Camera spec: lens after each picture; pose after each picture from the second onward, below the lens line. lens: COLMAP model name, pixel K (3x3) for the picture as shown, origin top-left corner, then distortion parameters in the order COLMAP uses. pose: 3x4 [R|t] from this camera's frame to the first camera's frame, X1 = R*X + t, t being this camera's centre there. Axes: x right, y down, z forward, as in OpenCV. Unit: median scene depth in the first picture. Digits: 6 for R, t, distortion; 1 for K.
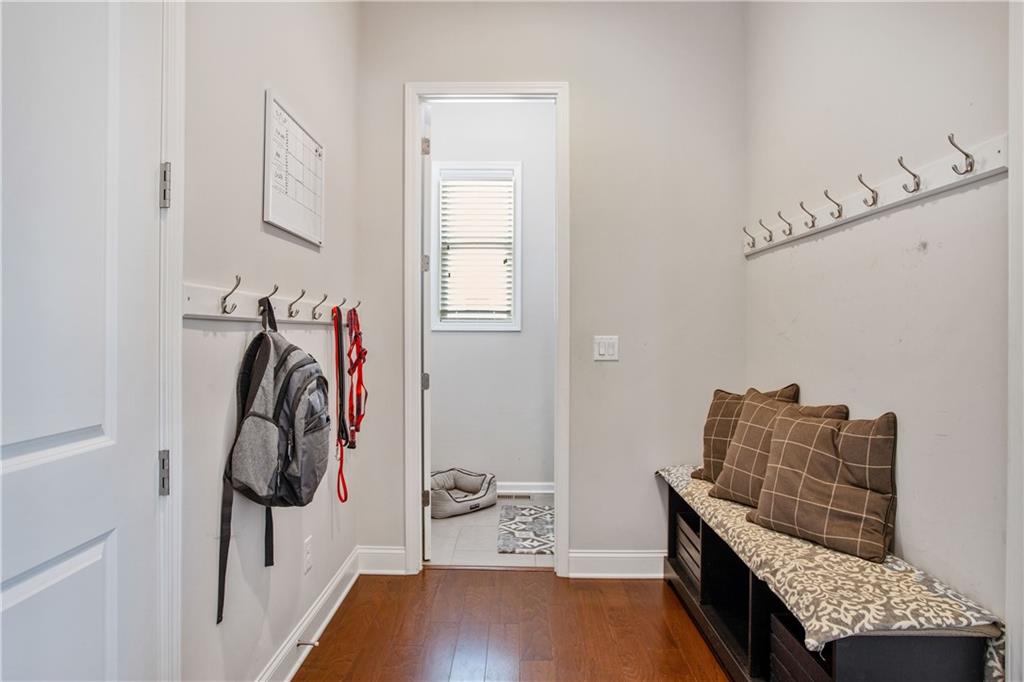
lens RADIAL K [[639.7, 0, 511.9], [0, 639.7, 336.9], [0, 0, 1]] dist [0.007064, -0.004267]
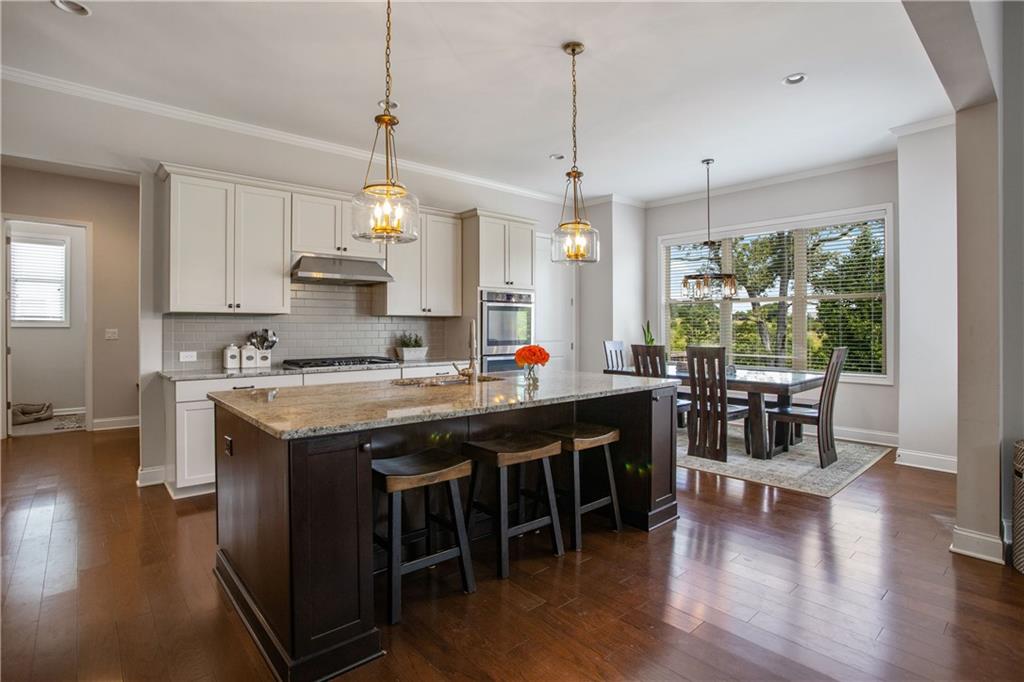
lens RADIAL K [[495.0, 0, 511.0], [0, 495.0, 331.6], [0, 0, 1]] dist [-0.013299, -0.000339]
pose [[0.747964, -0.003875, 0.663728, 0.040981], [0.012643, 0.999885, -0.008410, 0.039592], [-0.663619, 0.014682, 0.747927, -1.339337]]
